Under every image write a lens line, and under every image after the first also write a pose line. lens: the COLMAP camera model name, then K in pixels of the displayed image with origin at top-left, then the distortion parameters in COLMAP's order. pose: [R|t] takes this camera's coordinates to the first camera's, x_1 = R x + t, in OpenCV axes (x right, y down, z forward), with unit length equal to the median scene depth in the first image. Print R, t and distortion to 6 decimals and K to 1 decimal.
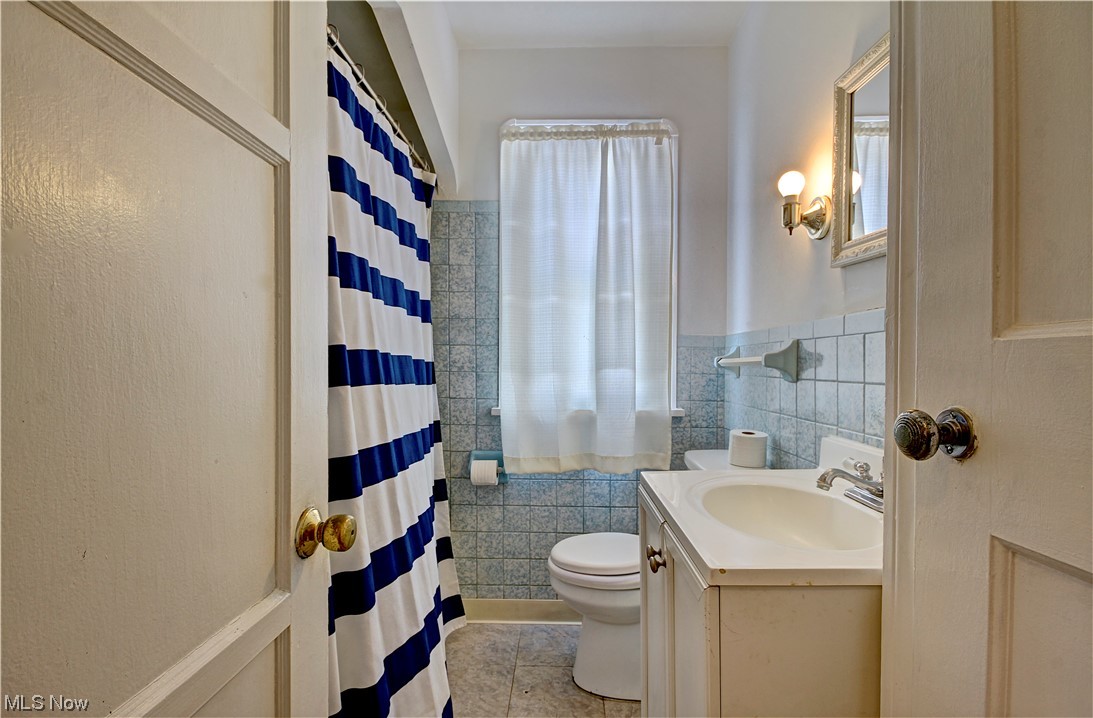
lens RADIAL K [[530.0, 0, 551.2], [0, 530.0, 367.7], [0, 0, 1]] dist [-0.001957, -0.000798]
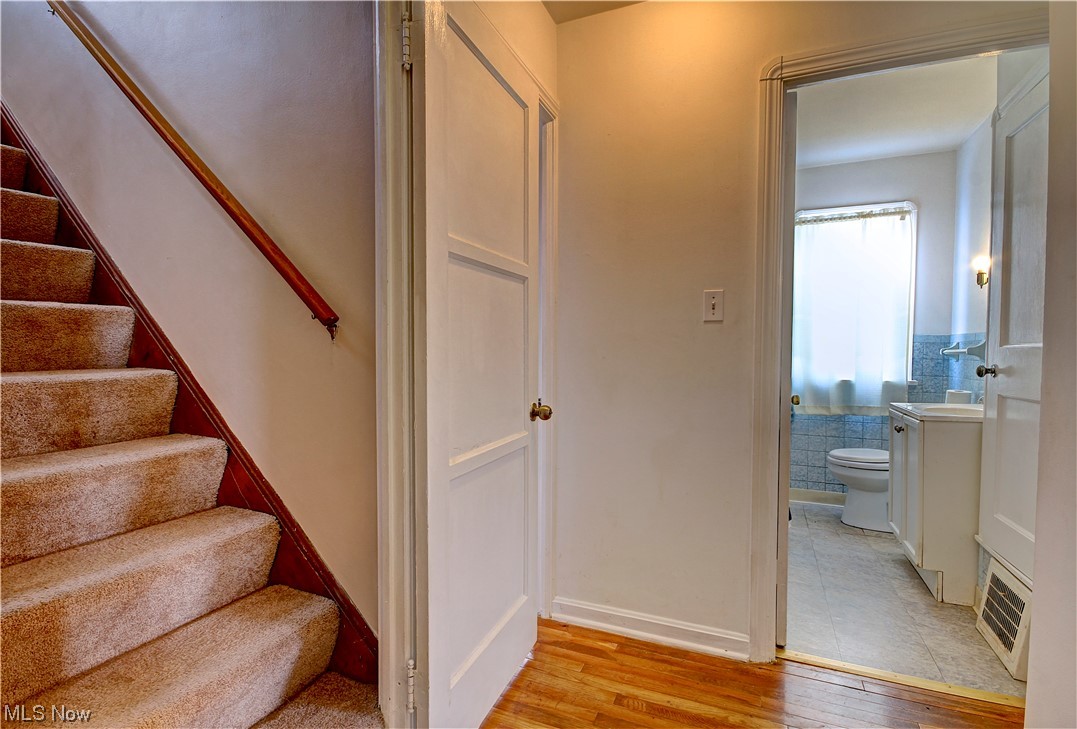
lens RADIAL K [[514.1, 0, 538.5], [0, 514.1, 364.5], [0, 0, 1]] dist [0.002363, 0.000563]
pose [[0.923217, 0.013571, -0.384039, -0.220872], [-0.006549, 0.999787, 0.019586, 0.005488], [0.384223, -0.015567, 0.923109, -0.919967]]
